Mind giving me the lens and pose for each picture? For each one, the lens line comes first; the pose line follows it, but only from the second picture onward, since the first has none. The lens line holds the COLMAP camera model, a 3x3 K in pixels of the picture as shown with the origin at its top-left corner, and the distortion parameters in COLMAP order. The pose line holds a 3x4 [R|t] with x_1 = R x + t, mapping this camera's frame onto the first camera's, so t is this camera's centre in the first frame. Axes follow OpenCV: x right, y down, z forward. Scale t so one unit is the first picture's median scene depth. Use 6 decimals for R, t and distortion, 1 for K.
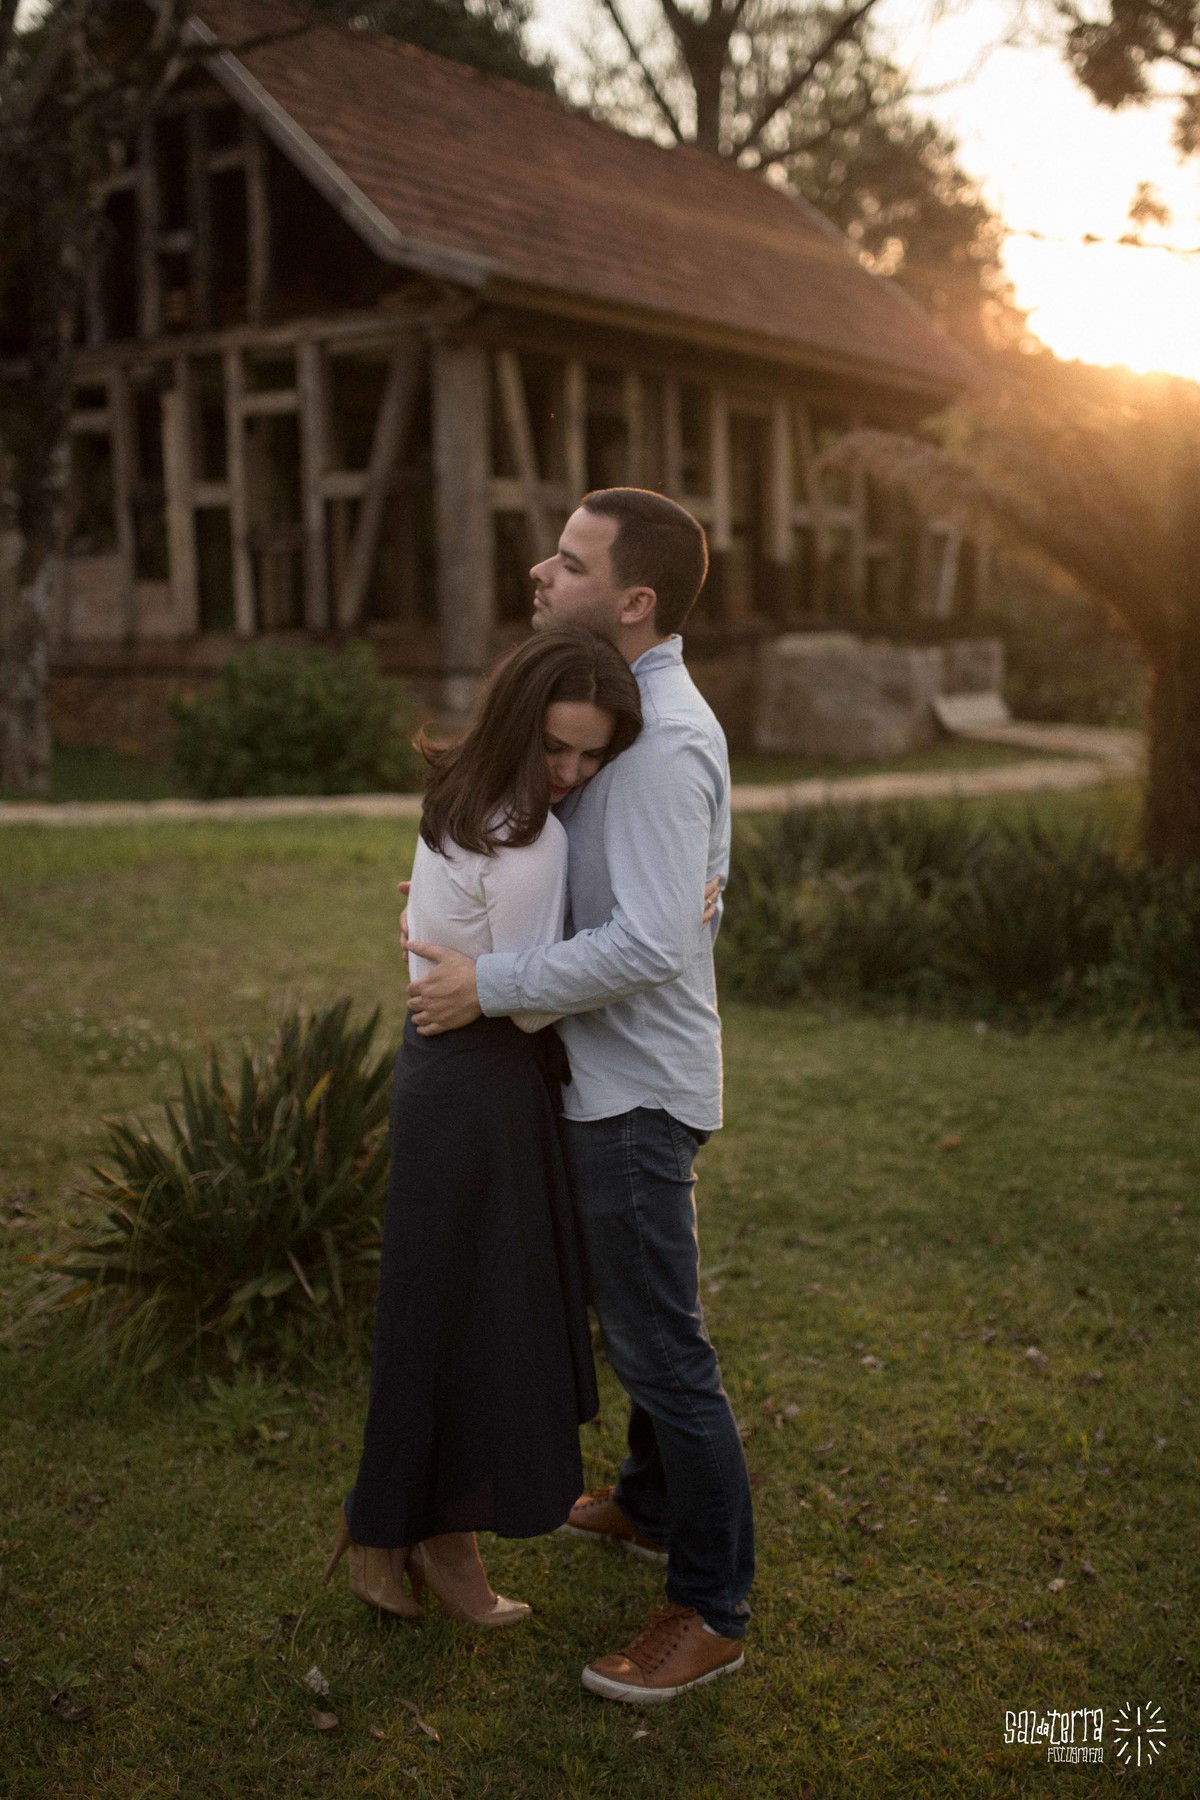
lens RADIAL K [[1911.9, 0, 659.6], [0, 1911.9, 833.4], [0, 0, 1]] dist [-0.045132, 0.023704]
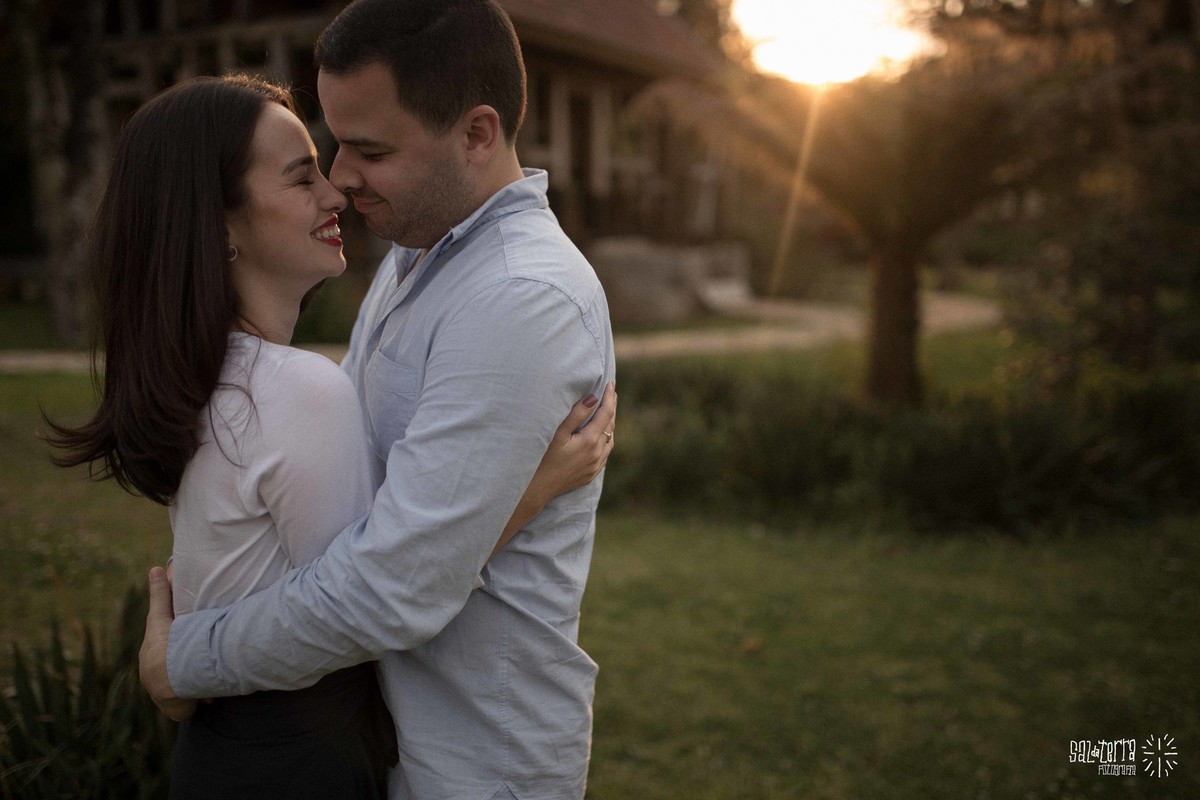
lens RADIAL K [[1156.9, 0, 600.0], [0, 1156.9, 400.0], [0, 0, 1]] dist [-0.028585, 0.022542]
pose [[0.997735, 0.002620, 0.067212, 0.002717], [-0.004535, 0.999588, 0.028353, -0.005498], [-0.067110, -0.028593, 0.997336, 0.103746]]
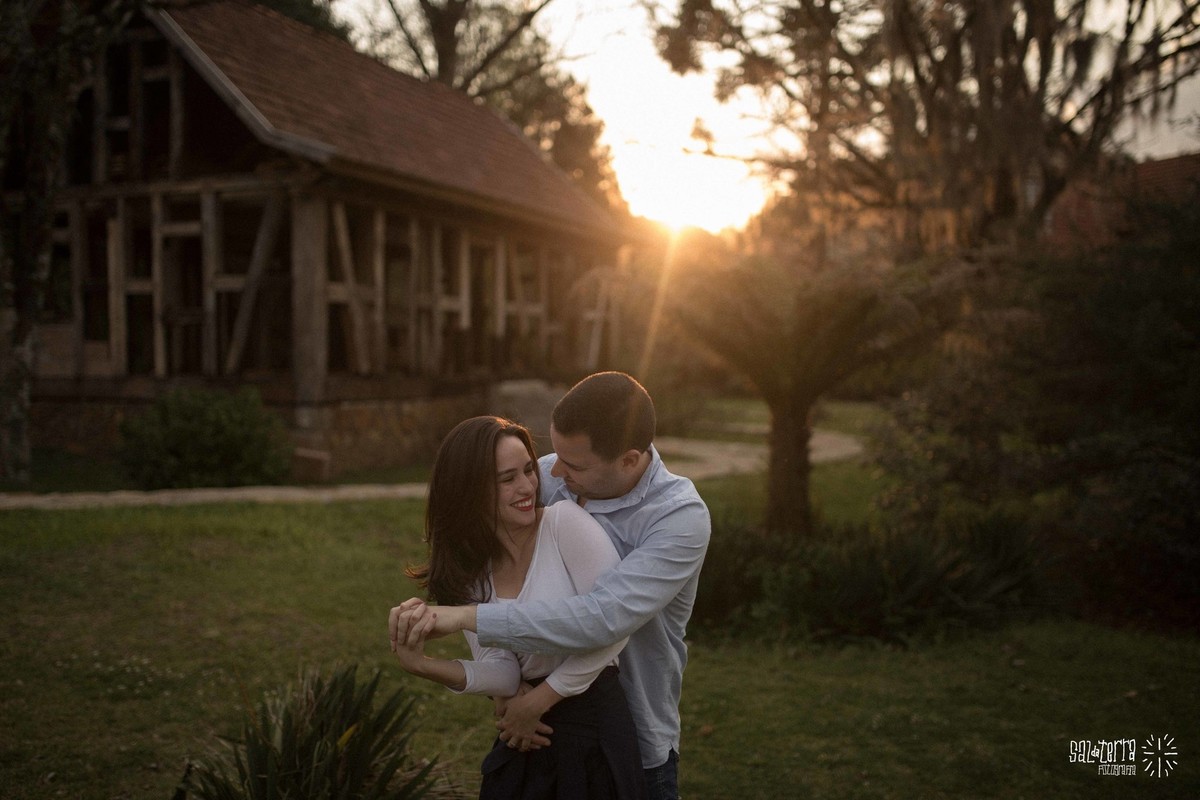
lens RADIAL K [[1156.9, 0, 600.0], [0, 1156.9, 400.0], [0, 0, 1]] dist [-0.028585, 0.022542]
pose [[0.983368, 0.012614, 0.181188, -0.039657], [0.001825, 0.996849, -0.079301, -0.012105], [-0.181617, 0.078313, 0.980246, 0.027000]]
